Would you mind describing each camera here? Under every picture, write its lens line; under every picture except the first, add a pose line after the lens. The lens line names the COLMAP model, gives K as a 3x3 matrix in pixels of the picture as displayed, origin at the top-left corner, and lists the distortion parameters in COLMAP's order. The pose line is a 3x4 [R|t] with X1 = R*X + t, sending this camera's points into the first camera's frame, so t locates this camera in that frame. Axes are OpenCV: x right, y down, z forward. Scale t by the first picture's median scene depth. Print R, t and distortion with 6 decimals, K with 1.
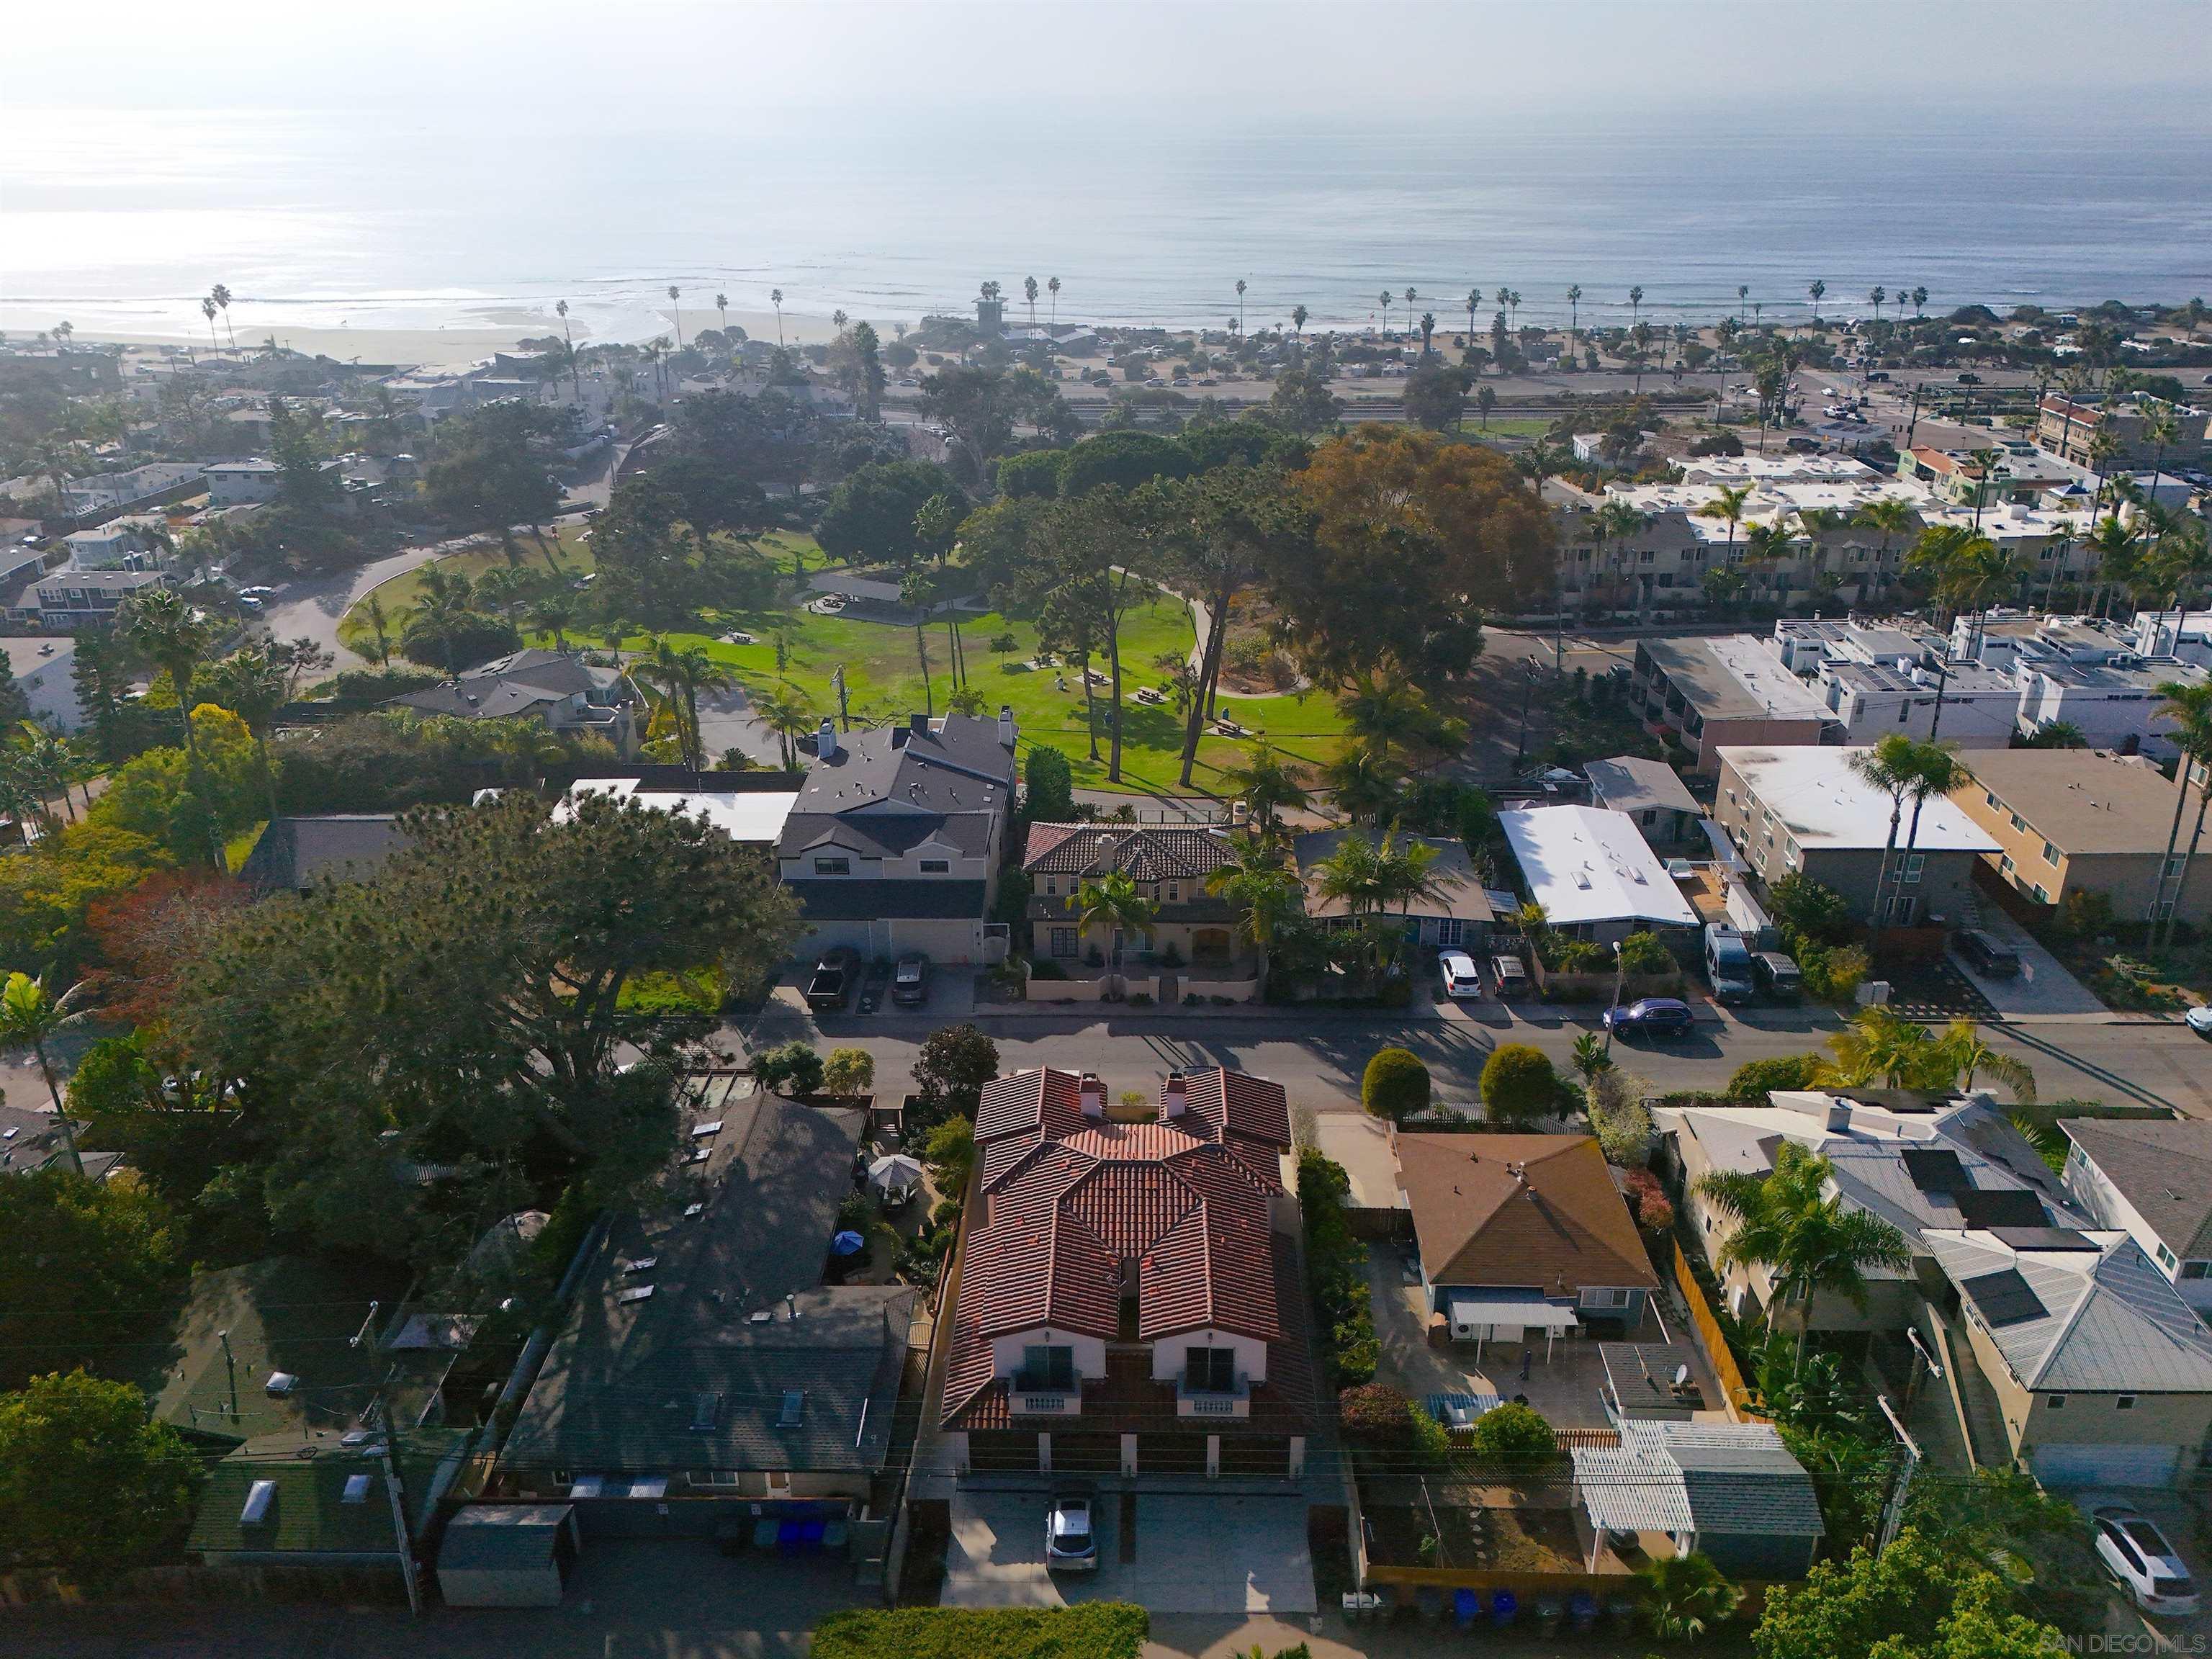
lens RADIAL K [[1603.6, 0, 1106.0], [0, 1603.6, 829.5], [0, 0, 1]] dist [0.082630, -0.074383]
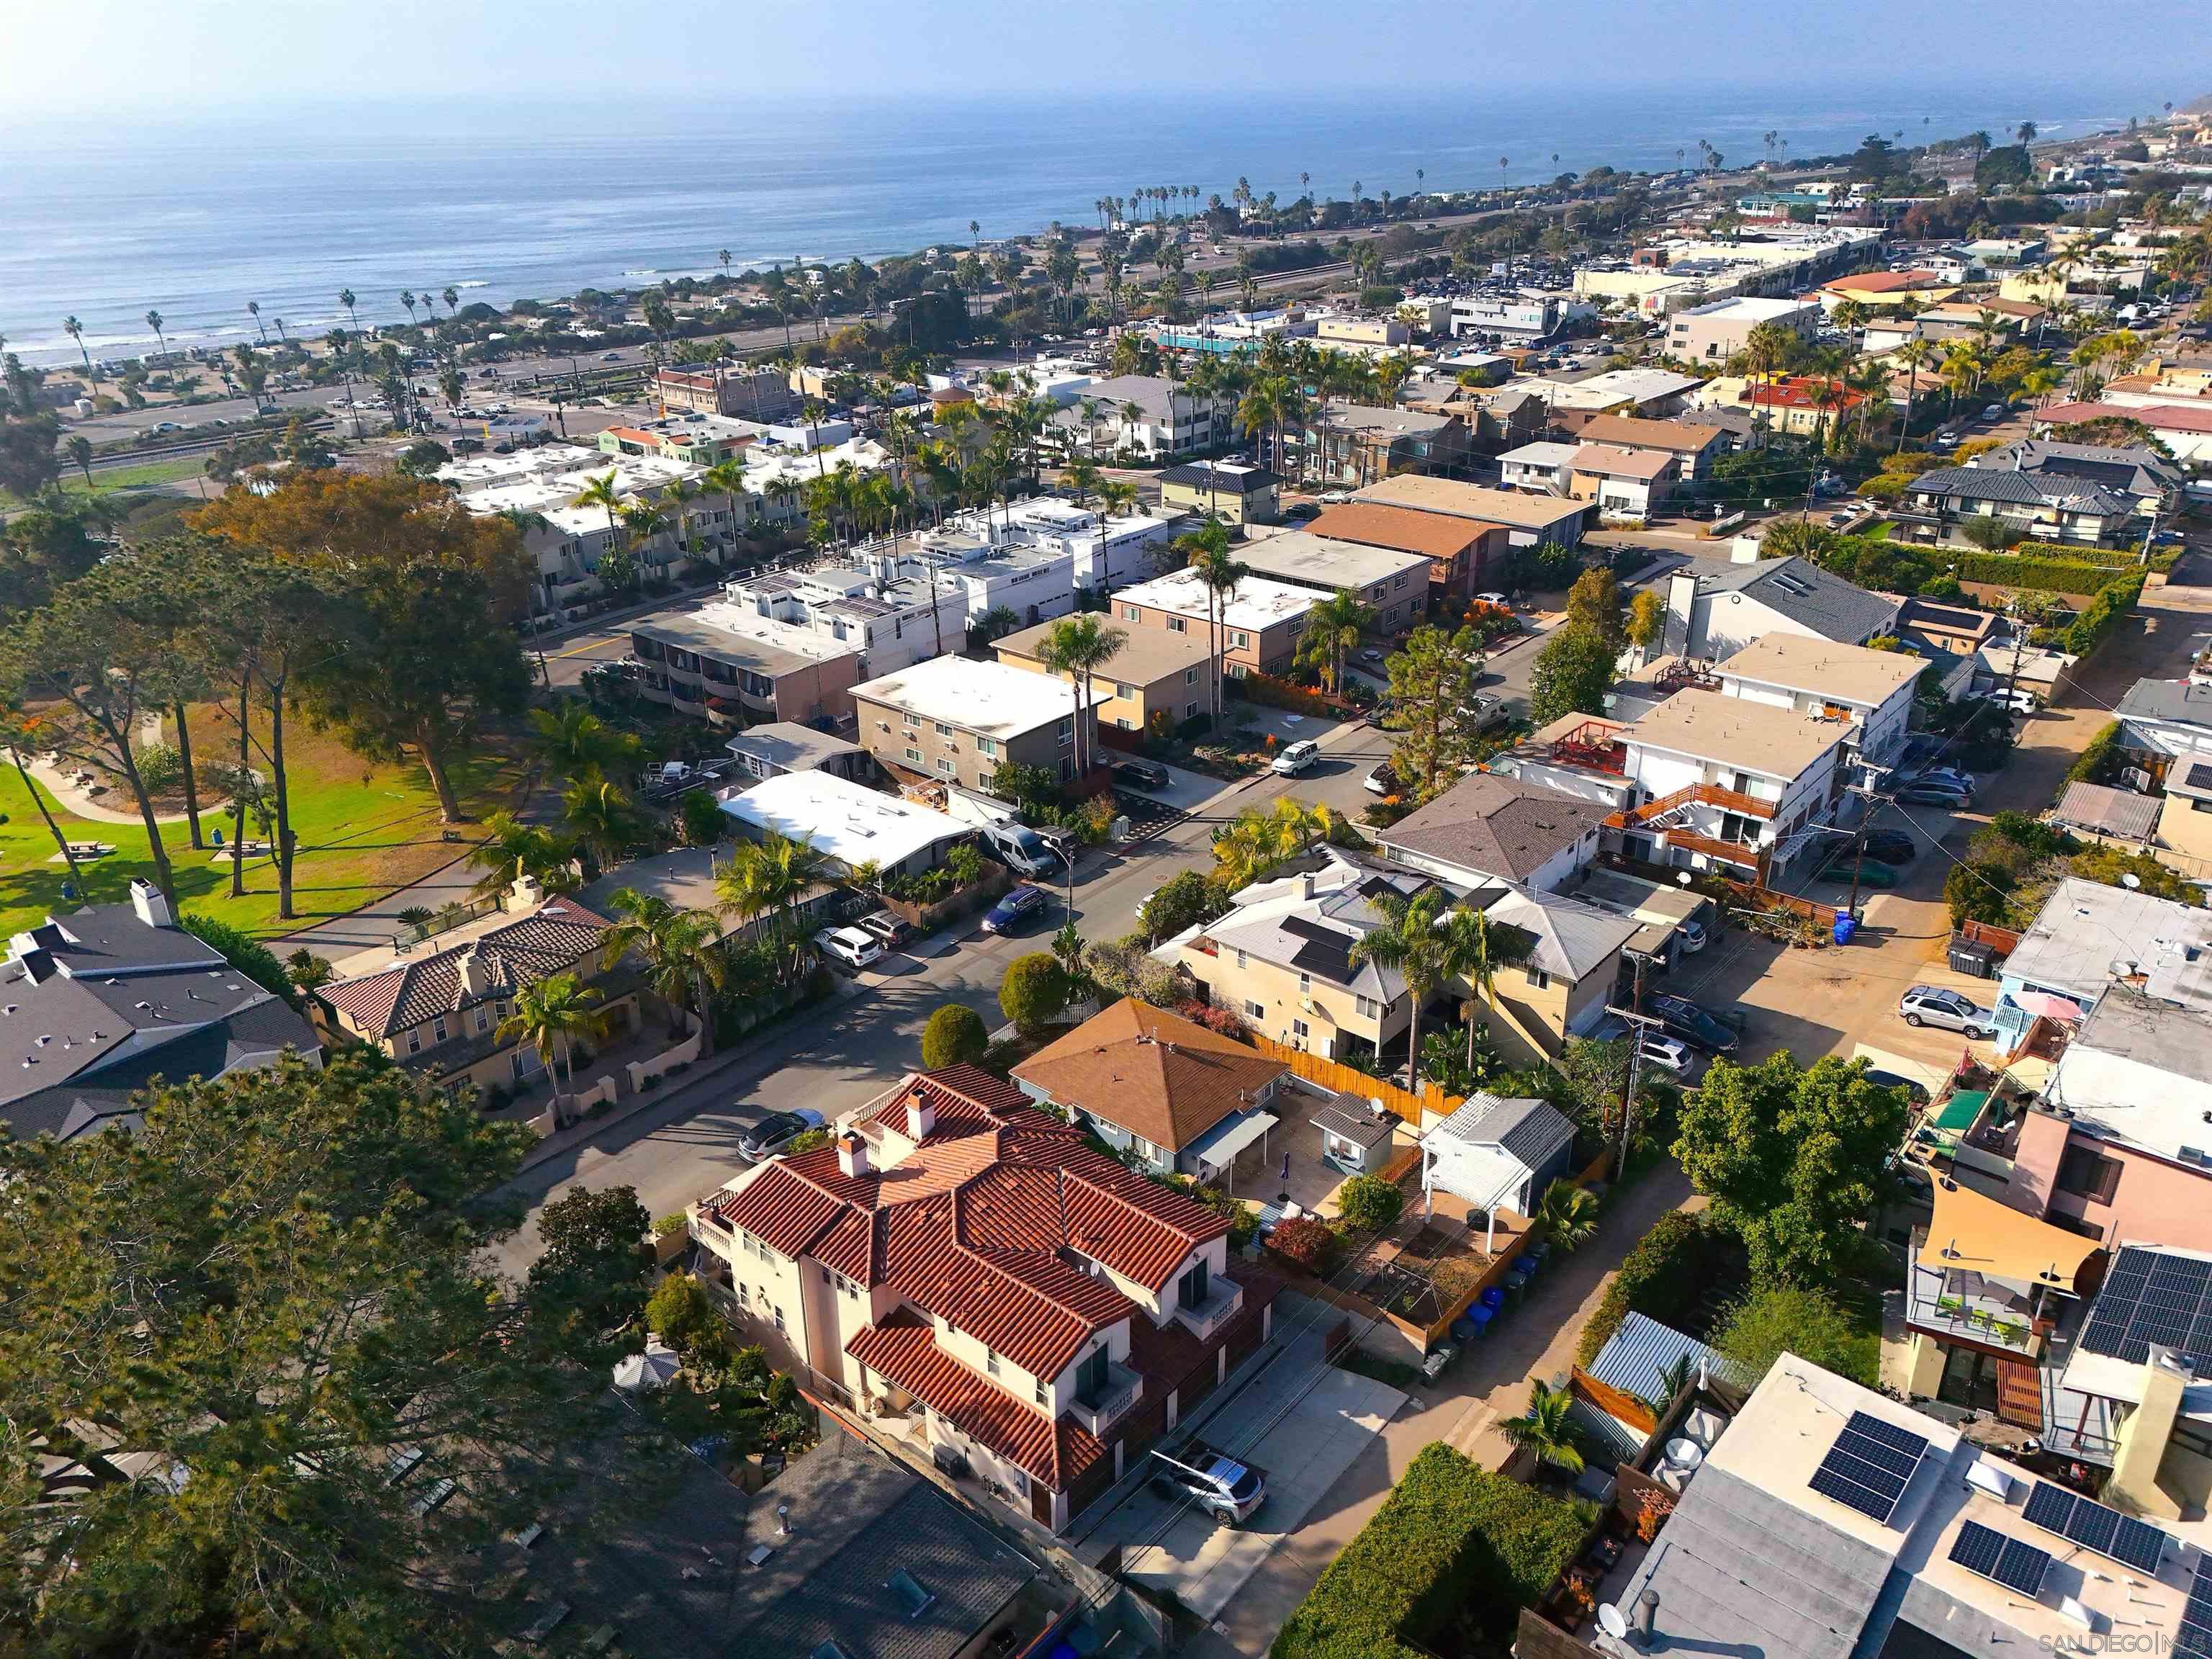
lens RADIAL K [[1603.6, 0, 1106.0], [0, 1603.6, 829.5], [0, 0, 1]] dist [0.082630, -0.074383]
pose [[0.626704, -0.325572, 0.707987, -0.362089], [0.330190, 0.933894, 0.137175, -0.062671], [-0.705845, 0.147802, 0.692775, 0.161343]]
